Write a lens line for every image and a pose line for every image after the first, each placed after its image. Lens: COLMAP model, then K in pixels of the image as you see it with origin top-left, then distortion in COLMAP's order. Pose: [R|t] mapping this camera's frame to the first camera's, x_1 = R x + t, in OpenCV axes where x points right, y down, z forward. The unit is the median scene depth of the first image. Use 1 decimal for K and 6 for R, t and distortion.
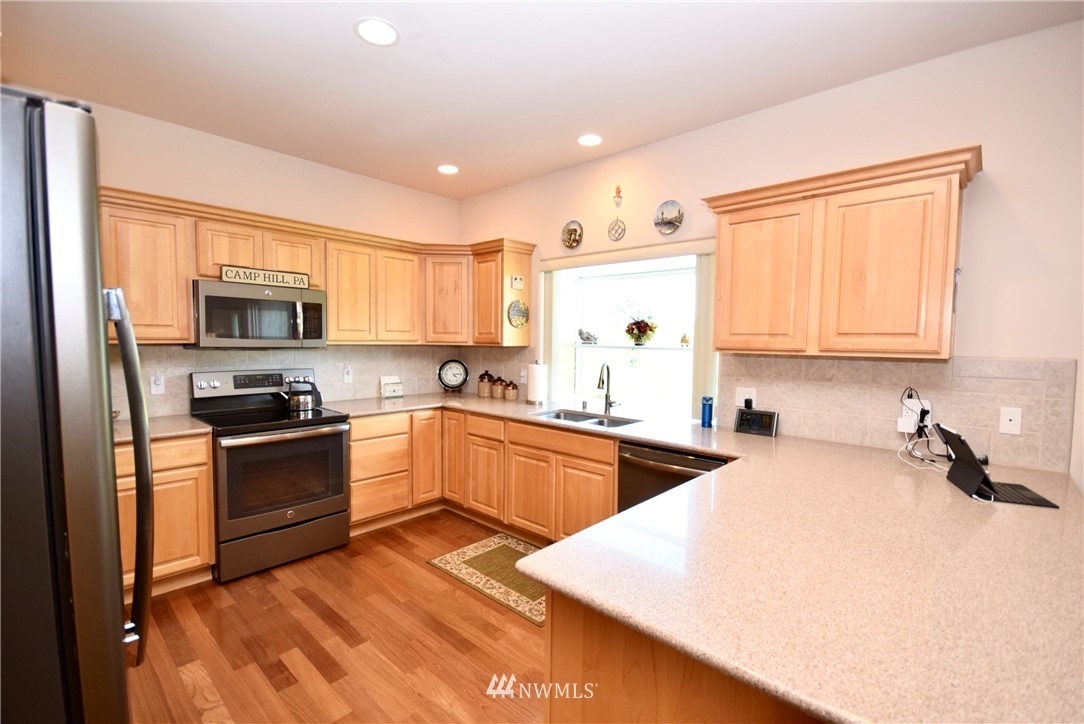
lens RADIAL K [[478.0, 0, 529.6], [0, 478.0, 369.1], [0, 0, 1]] dist [0.012525, -0.012904]
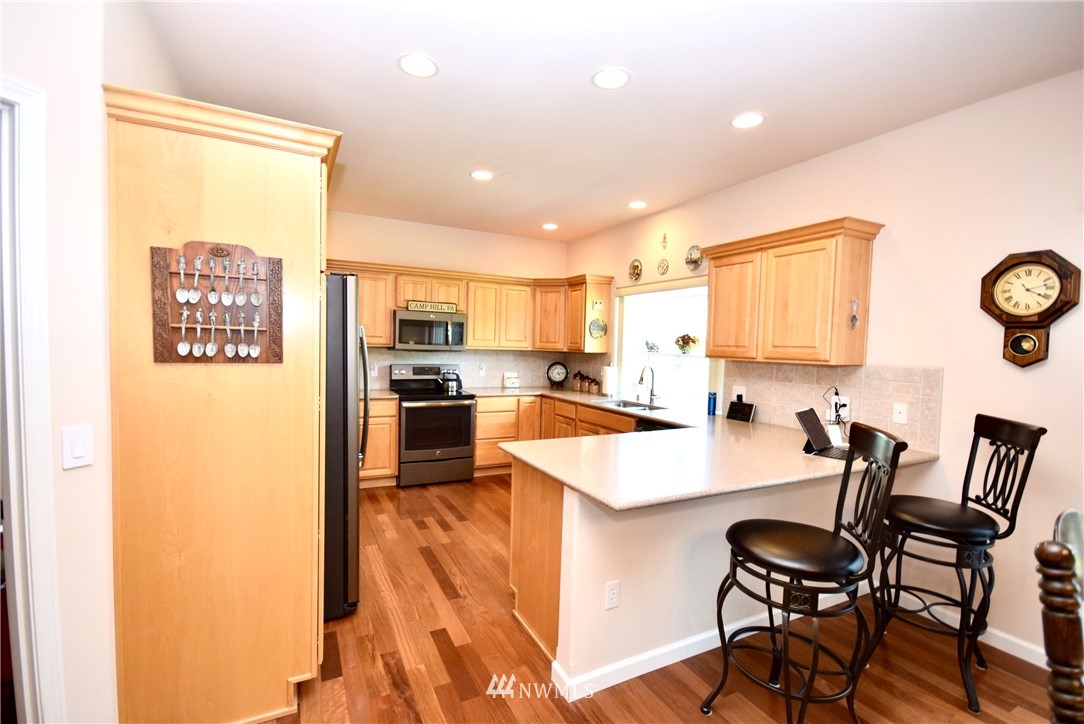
lens RADIAL K [[478.0, 0, 523.3], [0, 478.0, 368.5], [0, 0, 1]] dist [0.012525, -0.012904]
pose [[0.935685, 0.030290, -0.351533, 0.317655], [-0.036725, 0.999257, -0.011652, 0.024388], [0.350919, 0.023813, 0.936103, -0.405797]]
